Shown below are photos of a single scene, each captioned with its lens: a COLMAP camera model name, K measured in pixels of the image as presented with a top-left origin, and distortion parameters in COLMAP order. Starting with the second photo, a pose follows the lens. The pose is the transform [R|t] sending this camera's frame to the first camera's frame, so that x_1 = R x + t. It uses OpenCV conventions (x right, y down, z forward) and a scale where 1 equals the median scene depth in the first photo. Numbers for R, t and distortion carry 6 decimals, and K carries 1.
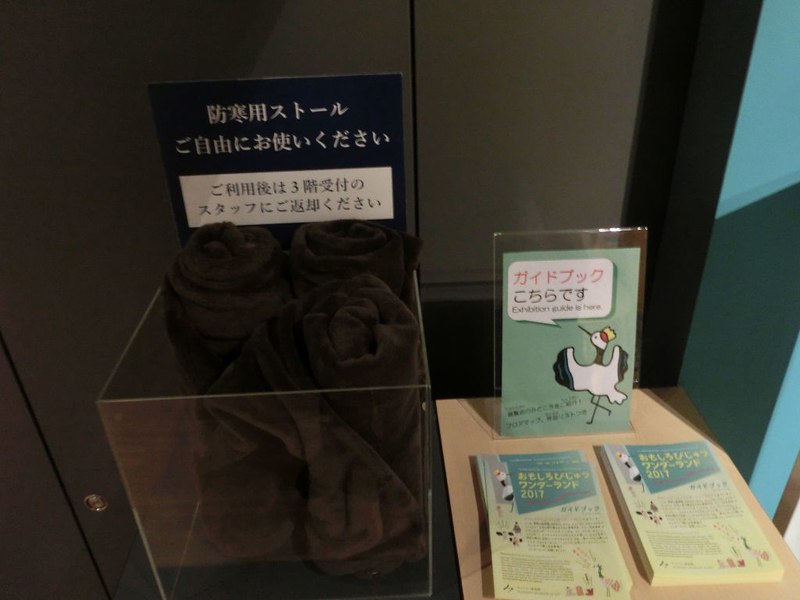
lens RADIAL K [[665.5, 0, 401.4], [0, 665.5, 295.8], [0, 0, 1]] dist [0.003818, 0.014738]
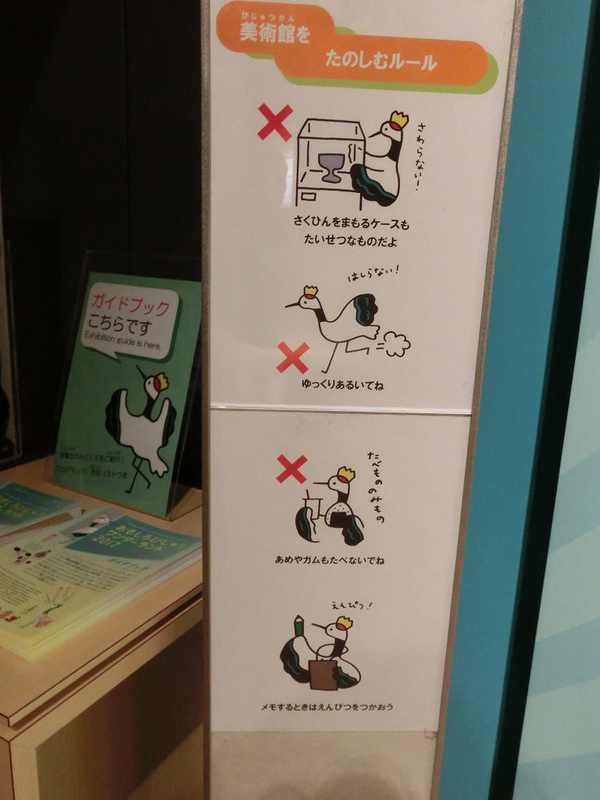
lens RADIAL K [[665.5, 0, 297.5], [0, 665.5, 403.7], [0, 0, 1]] dist [0.003818, 0.014738]
pose [[0.829404, 0.183391, -0.527690, 0.906729], [-0.333034, 0.920699, -0.203474, 0.197789], [0.448528, 0.344501, 0.824707, 0.403916]]
